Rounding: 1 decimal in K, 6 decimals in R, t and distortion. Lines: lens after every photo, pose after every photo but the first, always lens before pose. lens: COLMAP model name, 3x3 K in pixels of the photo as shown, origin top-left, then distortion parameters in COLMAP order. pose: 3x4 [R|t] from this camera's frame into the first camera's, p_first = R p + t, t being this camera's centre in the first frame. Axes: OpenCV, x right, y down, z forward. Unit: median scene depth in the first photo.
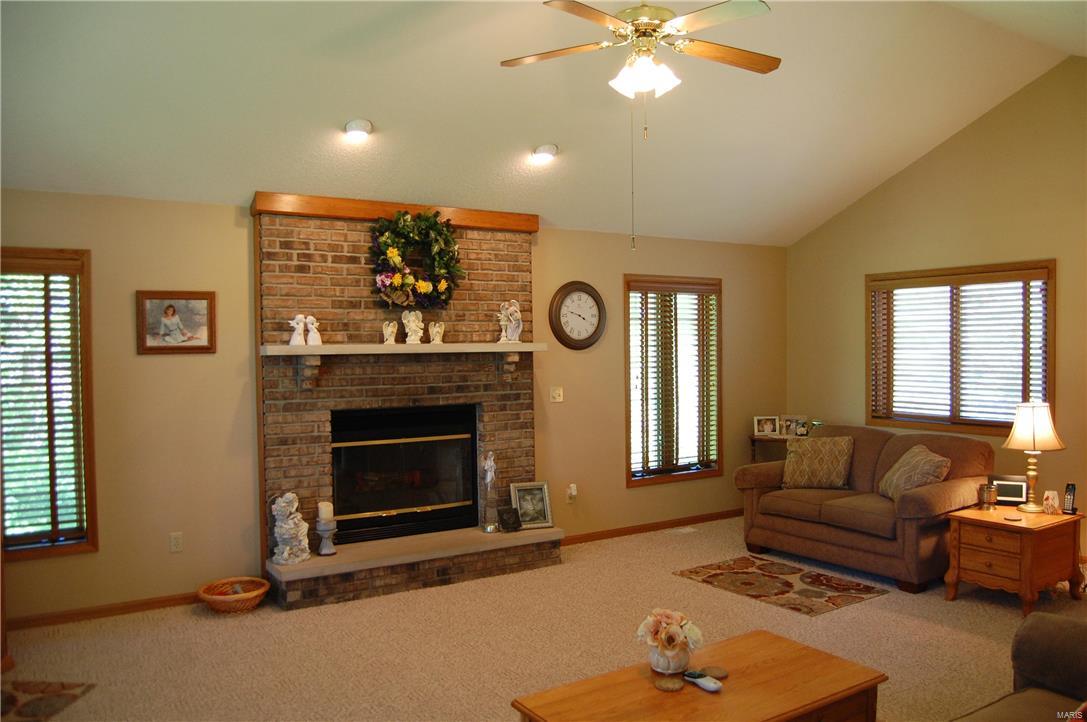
lens RADIAL K [[853.9, 0, 554.7], [0, 853.9, 363.2], [0, 0, 1]] dist [-0.088464, 0.040153]
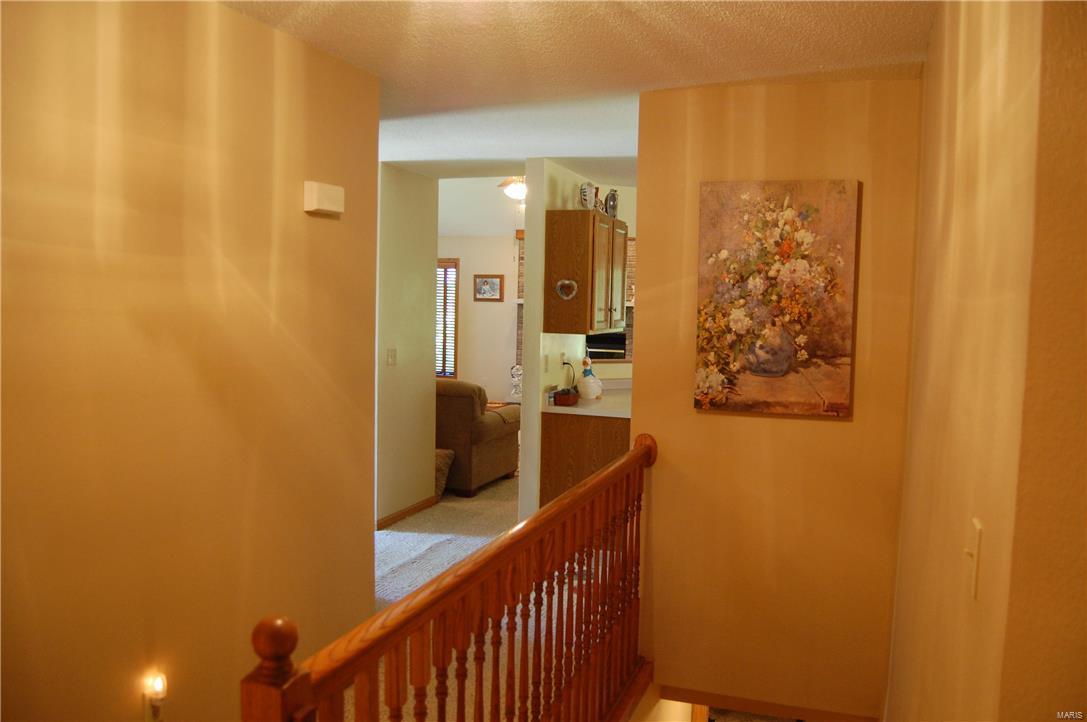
lens RADIAL K [[853.9, 0, 544.8], [0, 853.9, 362.4], [0, 0, 1]] dist [-0.088464, 0.040153]
pose [[0.615142, 0.084688, -0.783854, 1.400562], [-0.042919, 0.996337, 0.073964, -0.022659], [0.787247, -0.011856, 0.616524, -0.314837]]
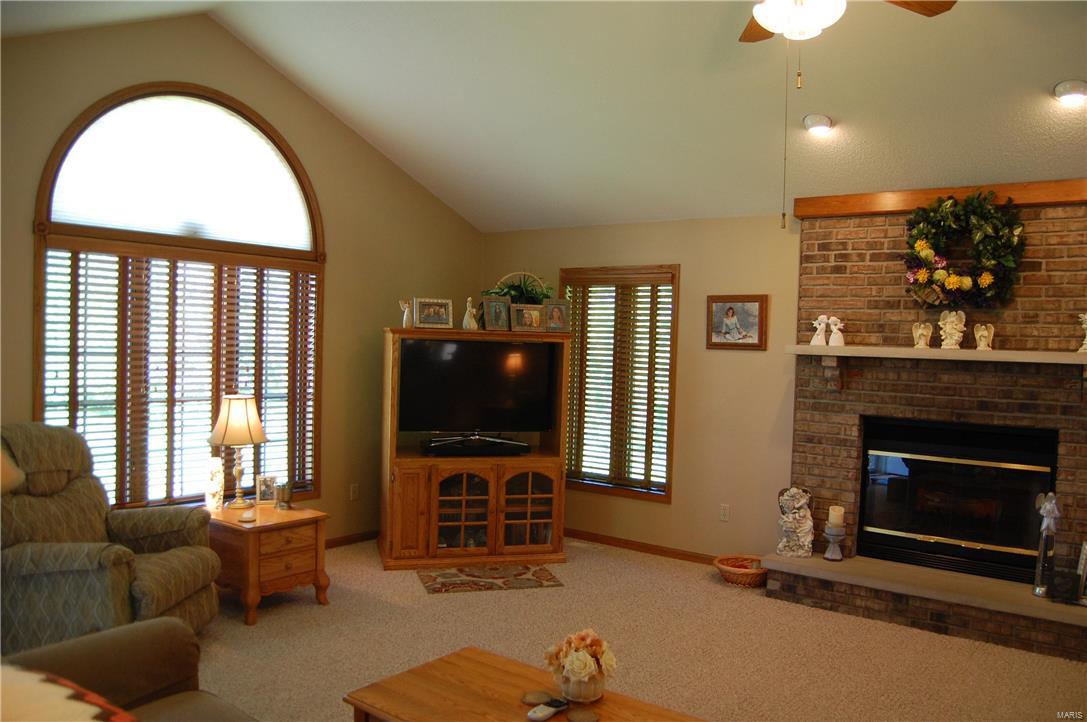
lens RADIAL K [[853.9, 0, 540.8], [0, 853.9, 359.5], [0, 0, 1]] dist [-0.088464, 0.040153]
pose [[0.322819, 0.041632, -0.945545, 0.518712], [-0.050715, 0.998358, 0.026643, -0.014069], [0.945101, 0.039352, 0.324401, 0.342114]]
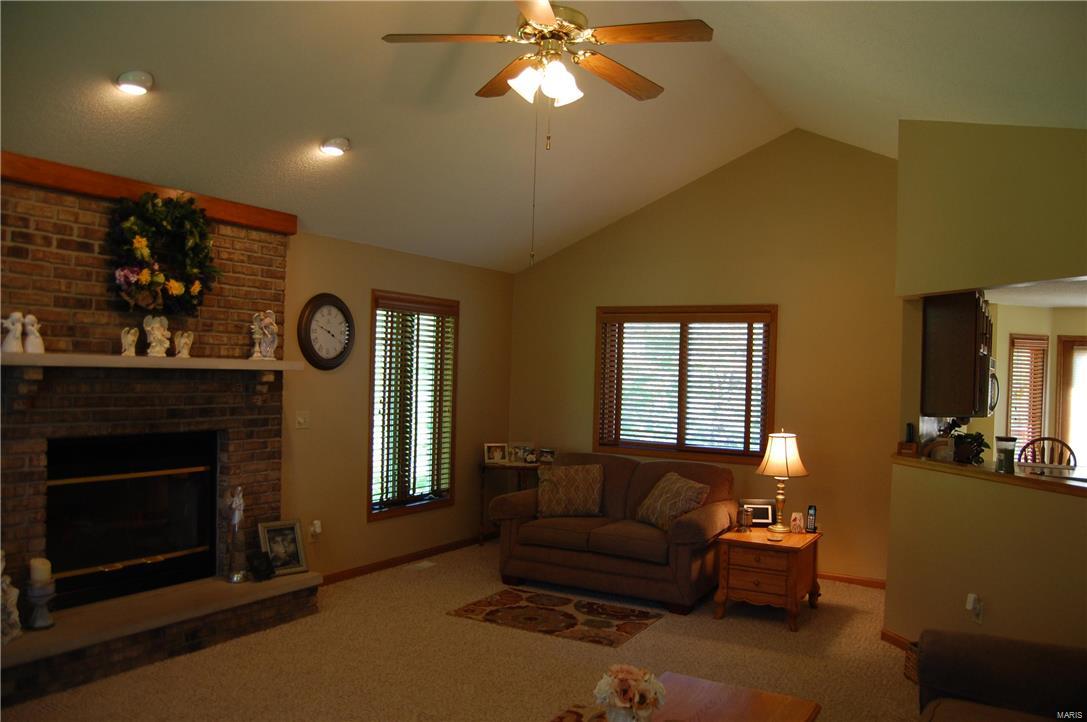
lens RADIAL K [[853.9, 0, 546.9], [0, 853.9, 364.0], [0, 0, 1]] dist [-0.088464, 0.040153]
pose [[0.892189, 0.038520, 0.450017, -0.199734], [-0.028062, 0.999159, -0.029891, -0.002175], [-0.450790, 0.014040, 0.892520, 0.119784]]
